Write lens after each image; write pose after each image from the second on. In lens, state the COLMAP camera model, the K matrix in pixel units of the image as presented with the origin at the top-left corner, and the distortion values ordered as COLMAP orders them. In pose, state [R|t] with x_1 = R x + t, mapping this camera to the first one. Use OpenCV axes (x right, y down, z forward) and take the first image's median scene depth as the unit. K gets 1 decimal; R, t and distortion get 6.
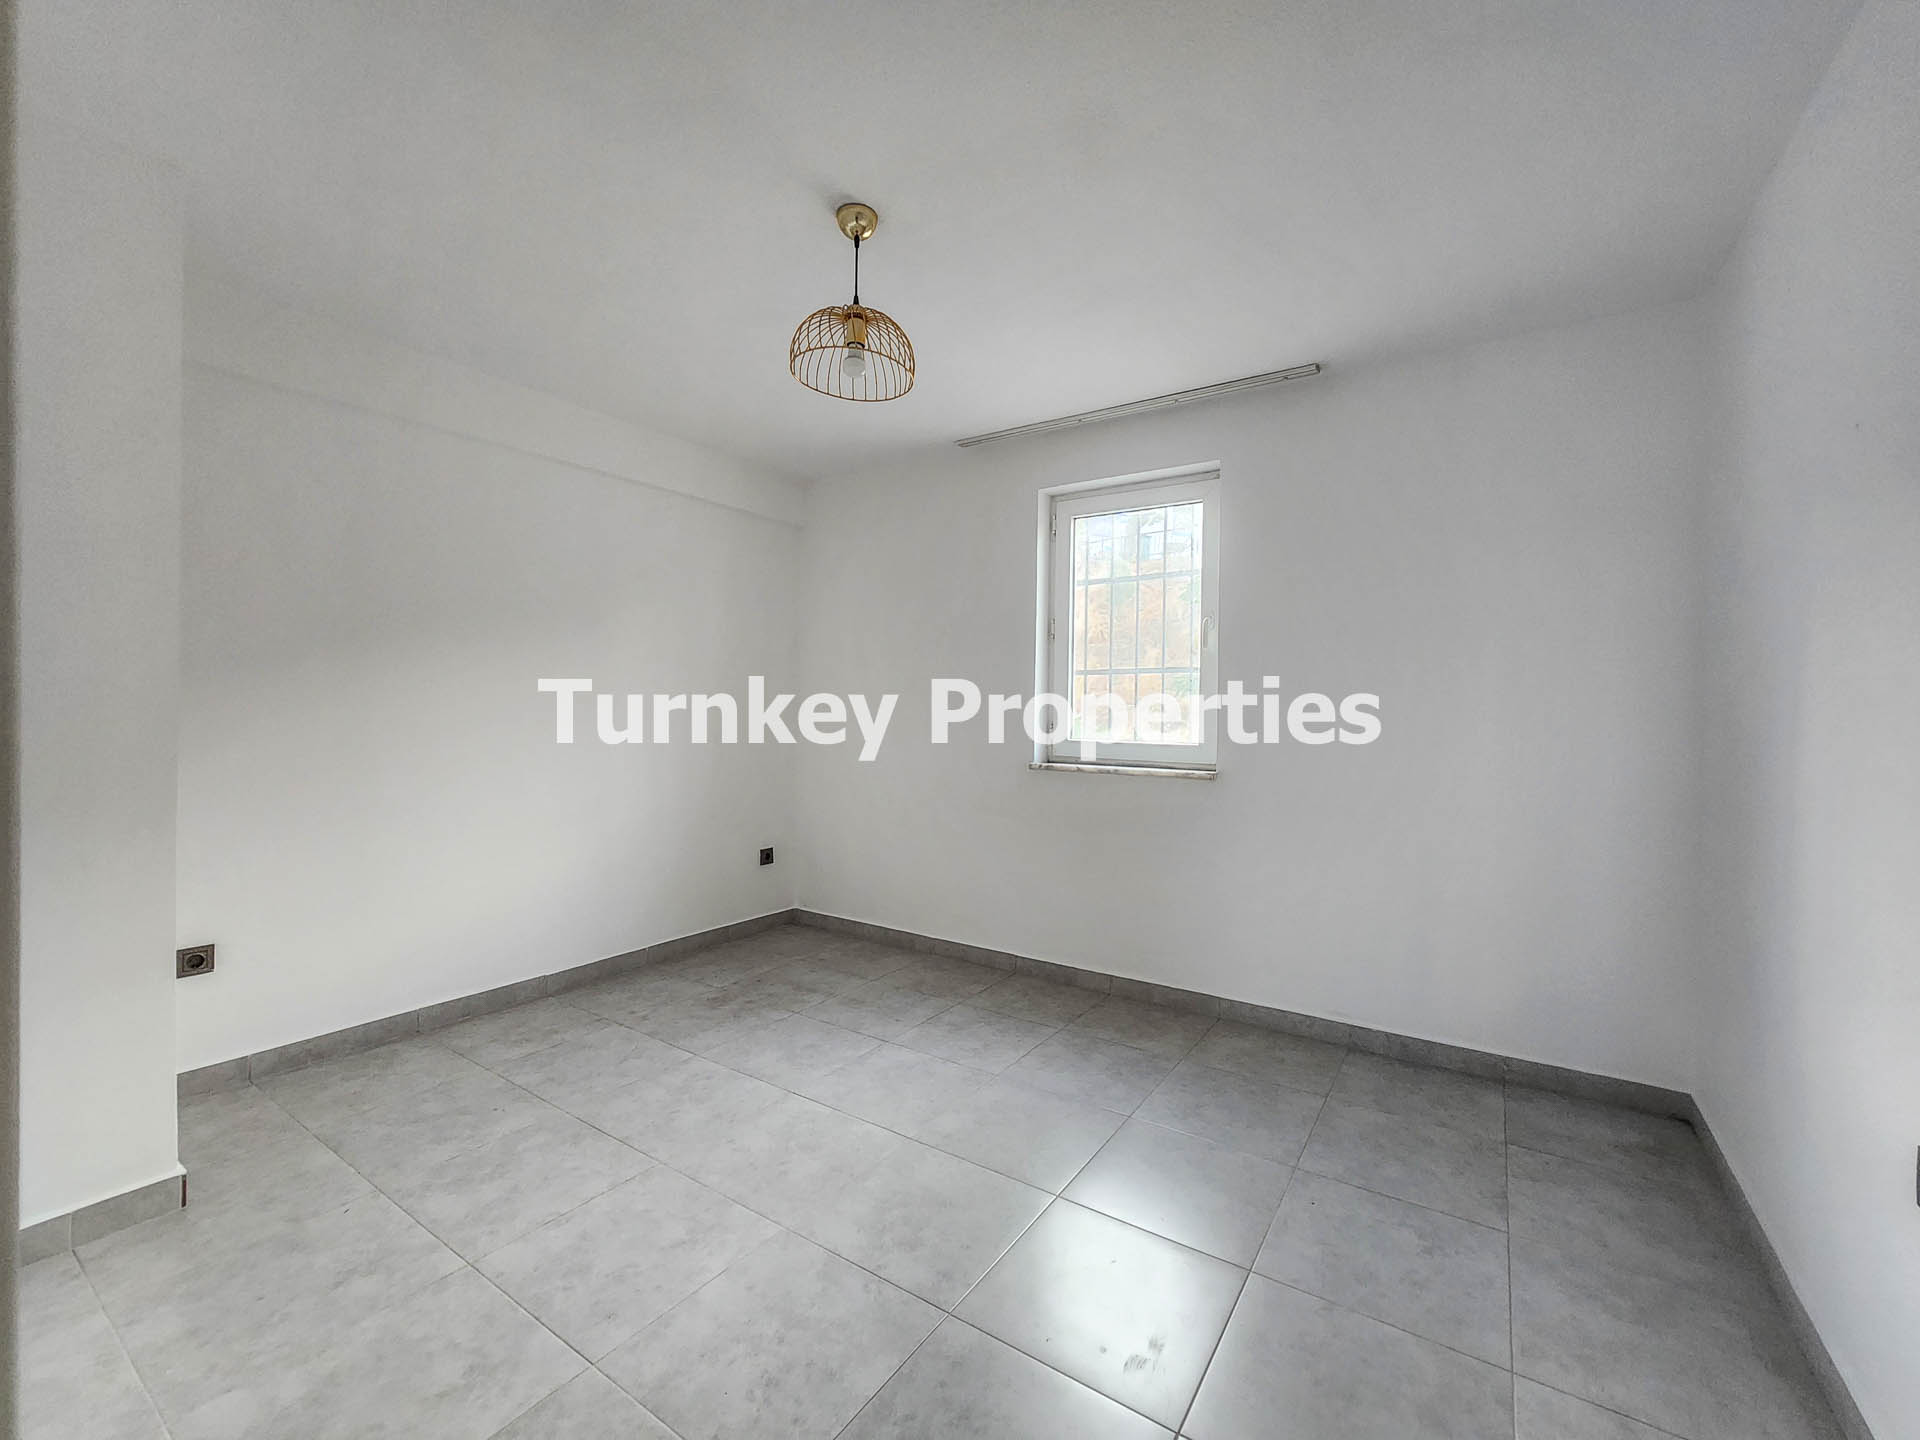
lens RADIAL K [[790.1, 0, 962.5], [0, 790.1, 709.4], [0, 0, 1]] dist [0.001467, -0.000228]
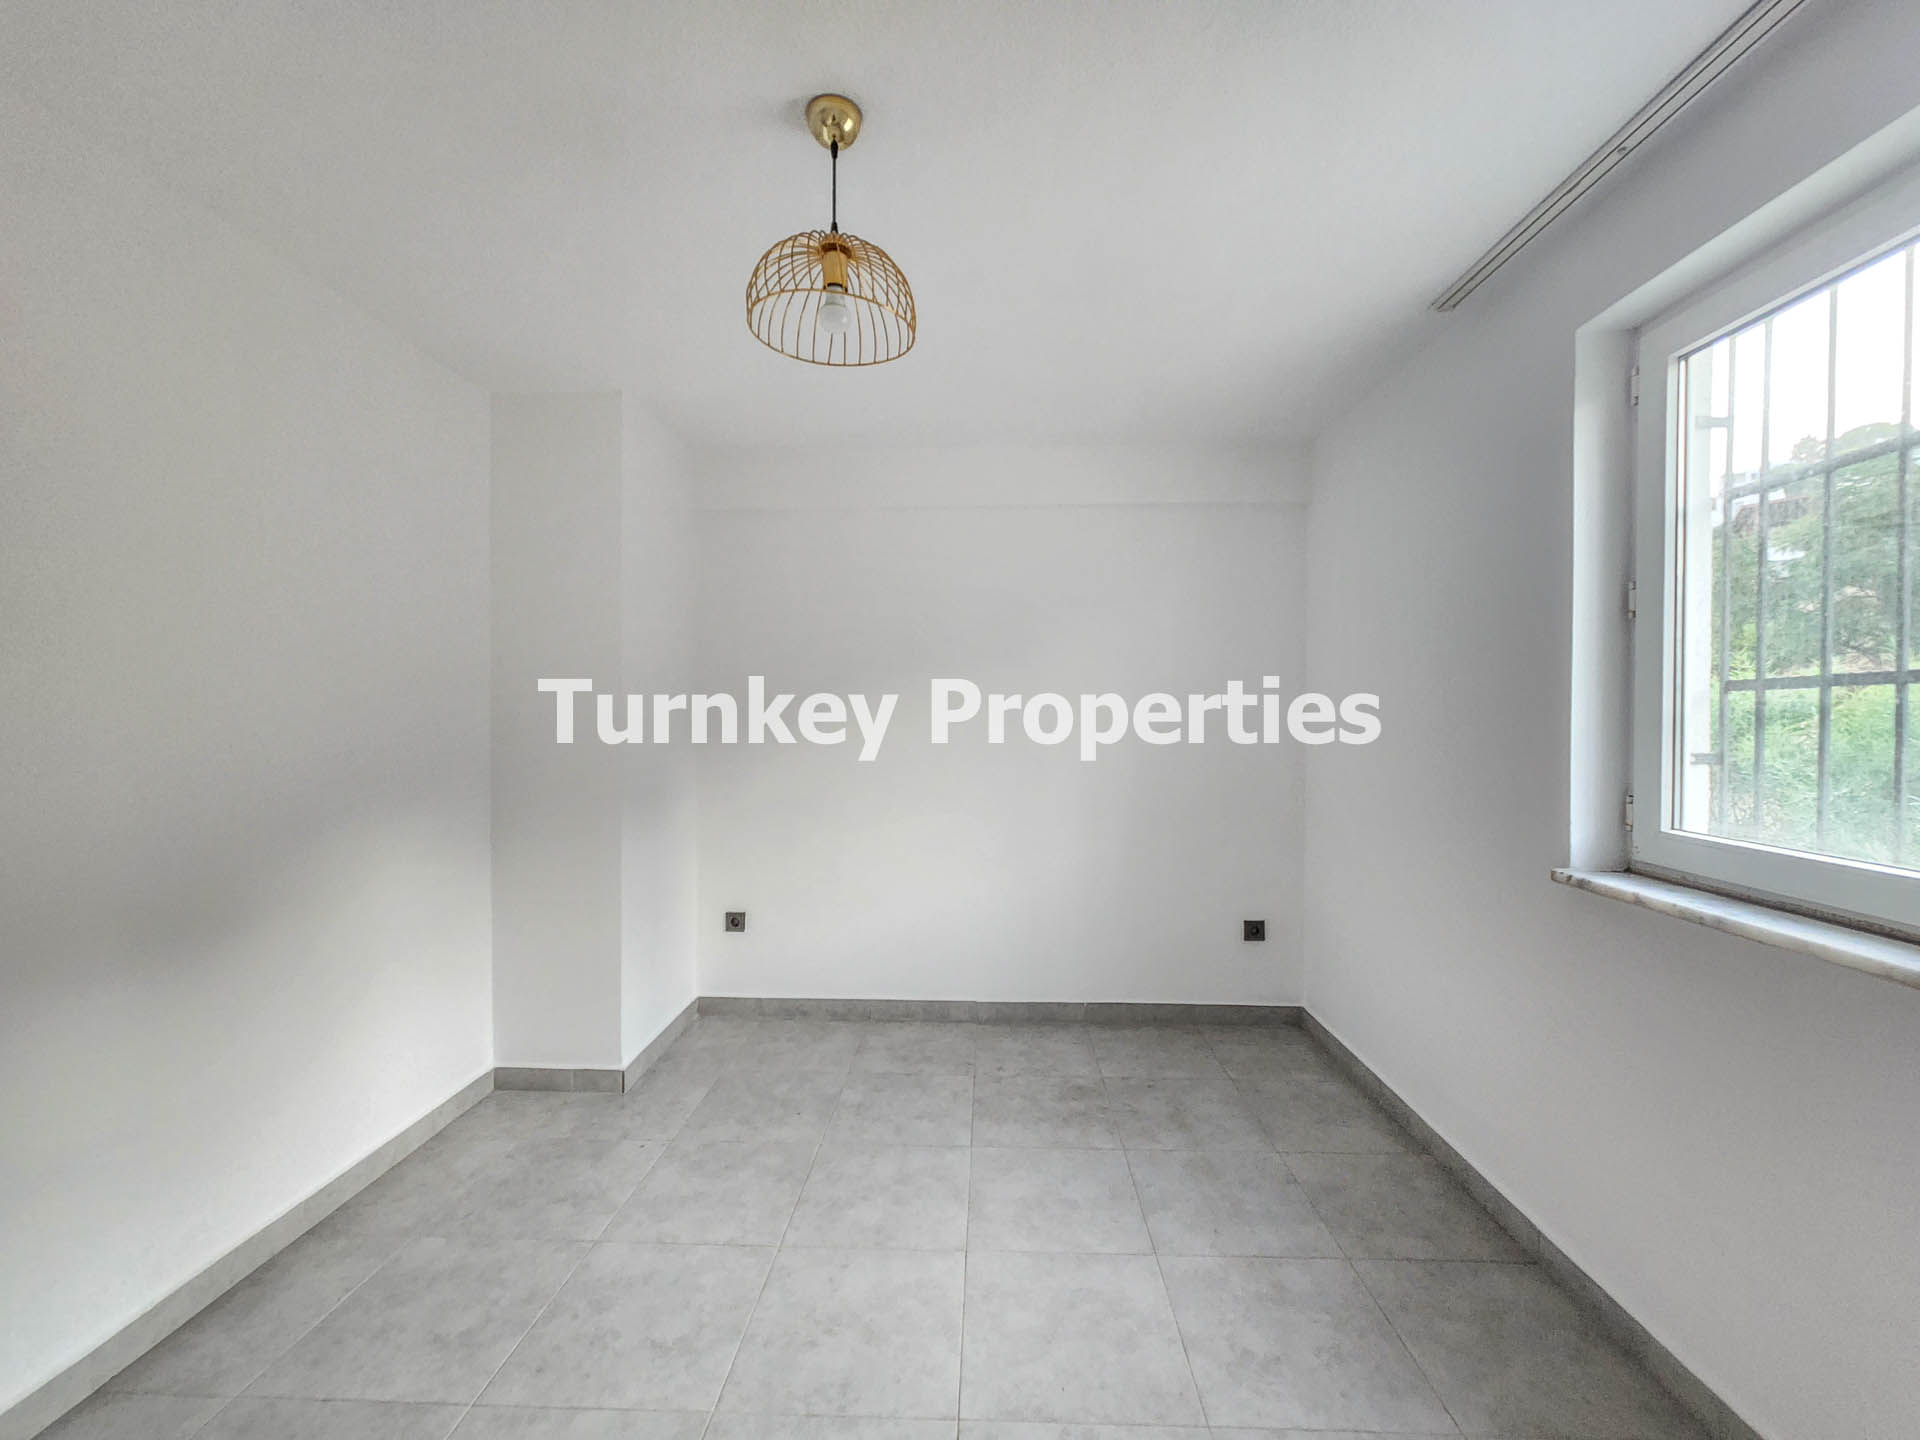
lens RADIAL K [[790.1, 0, 967.5], [0, 790.1, 713.1], [0, 0, 1]] dist [0.001467, -0.000228]
pose [[0.539930, -0.007185, -0.841679, 0.388220], [0.001570, 0.999970, -0.007529, -0.036242], [0.841709, 0.002743, 0.539925, 0.498406]]
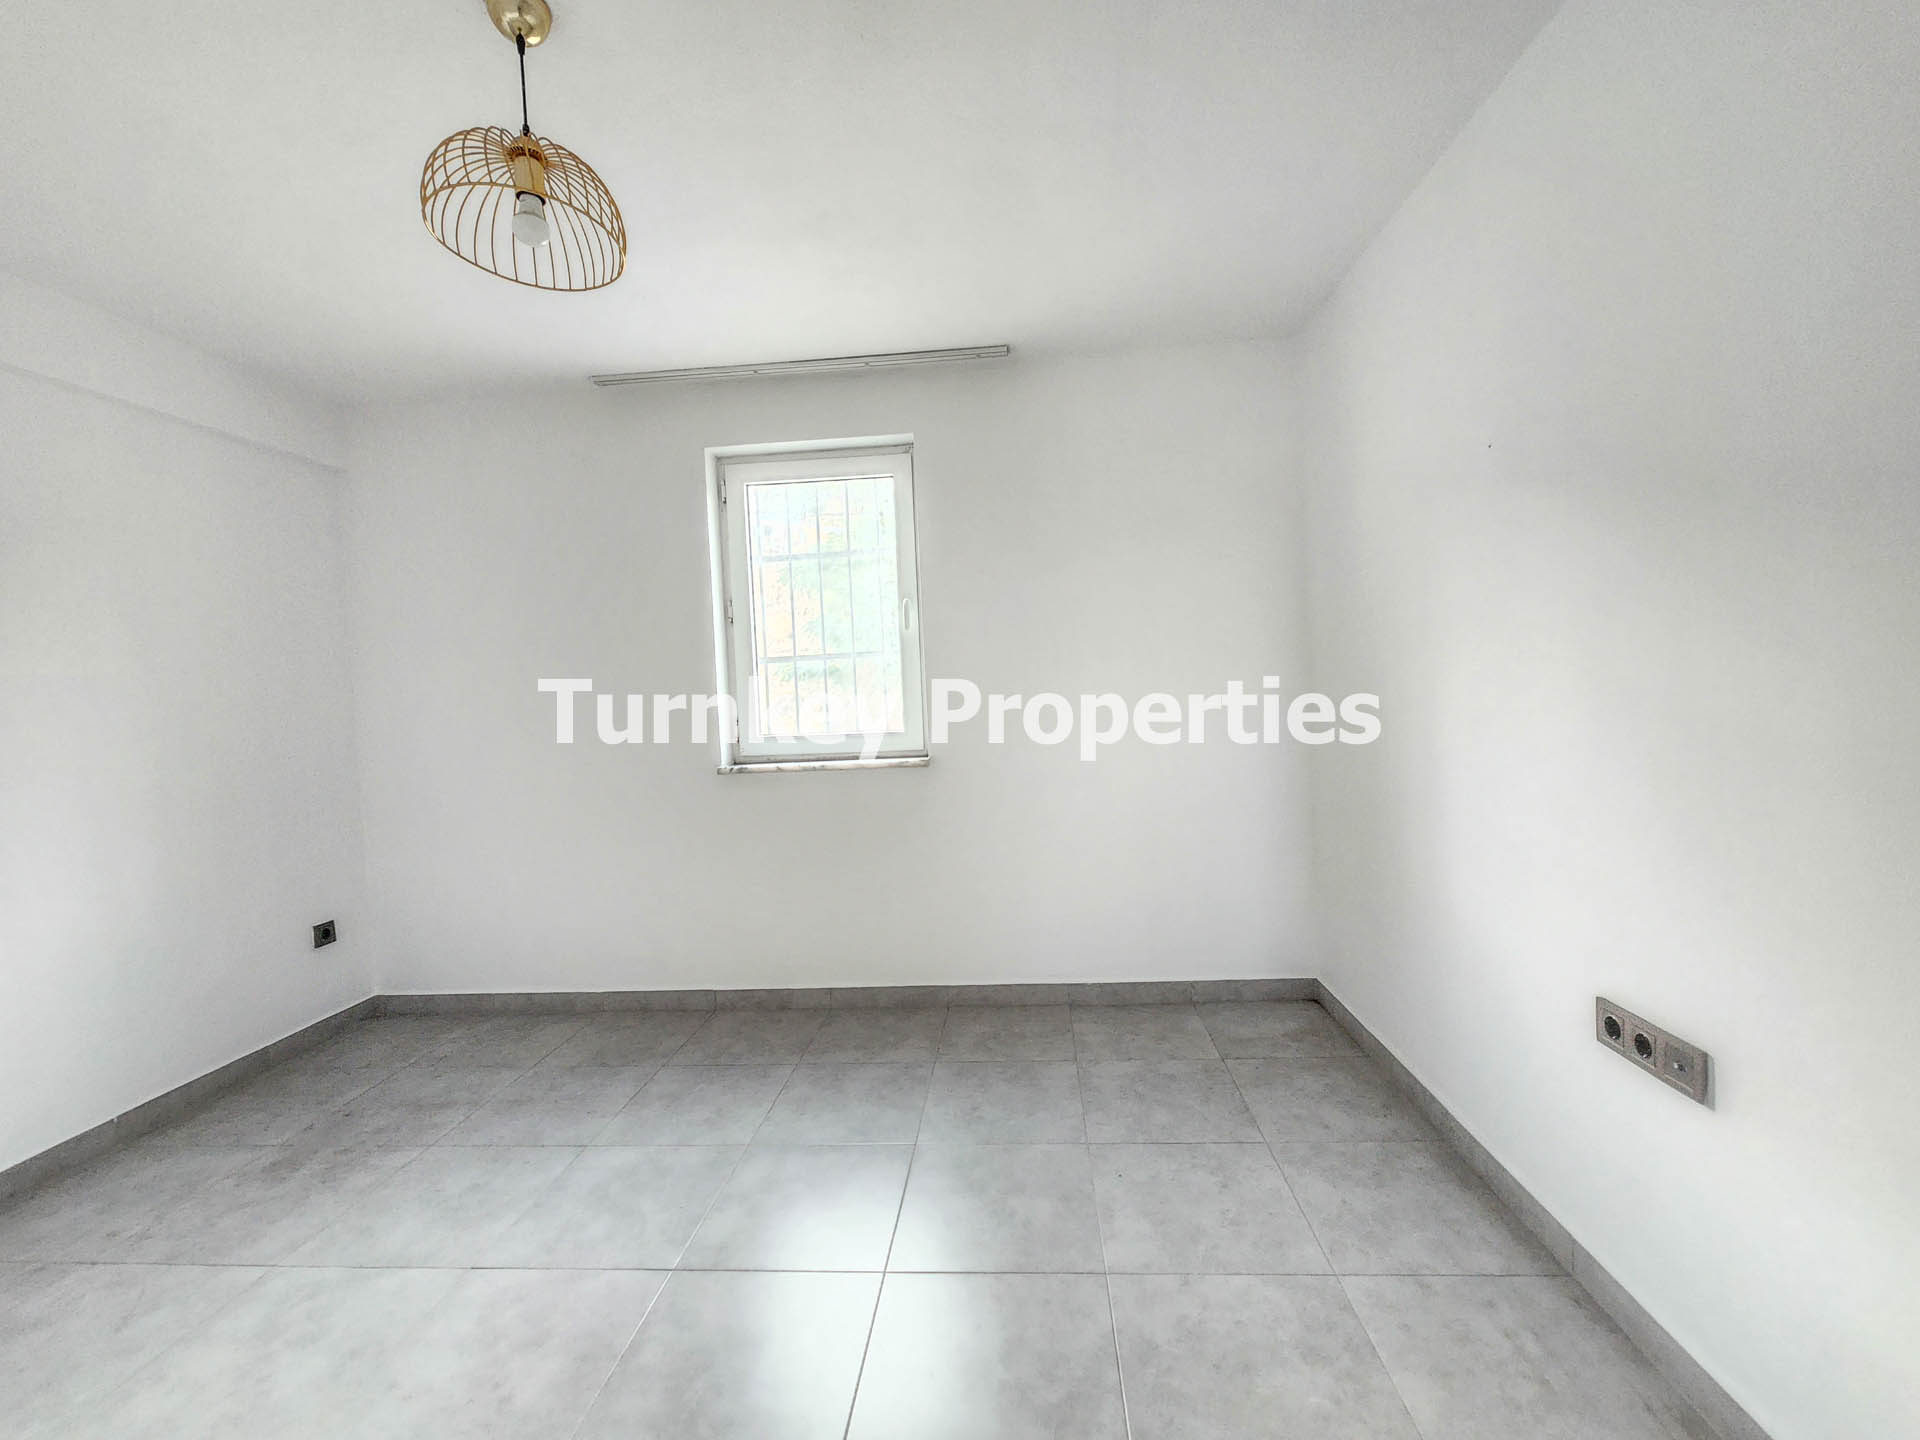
lens RADIAL K [[790.1, 0, 966.3], [0, 790.1, 716.3], [0, 0, 1]] dist [0.001467, -0.000228]
pose [[0.867356, -0.069739, 0.492777, -0.124587], [0.055341, 0.997508, 0.043761, -0.013464], [-0.494601, -0.010685, 0.869054, 0.145462]]
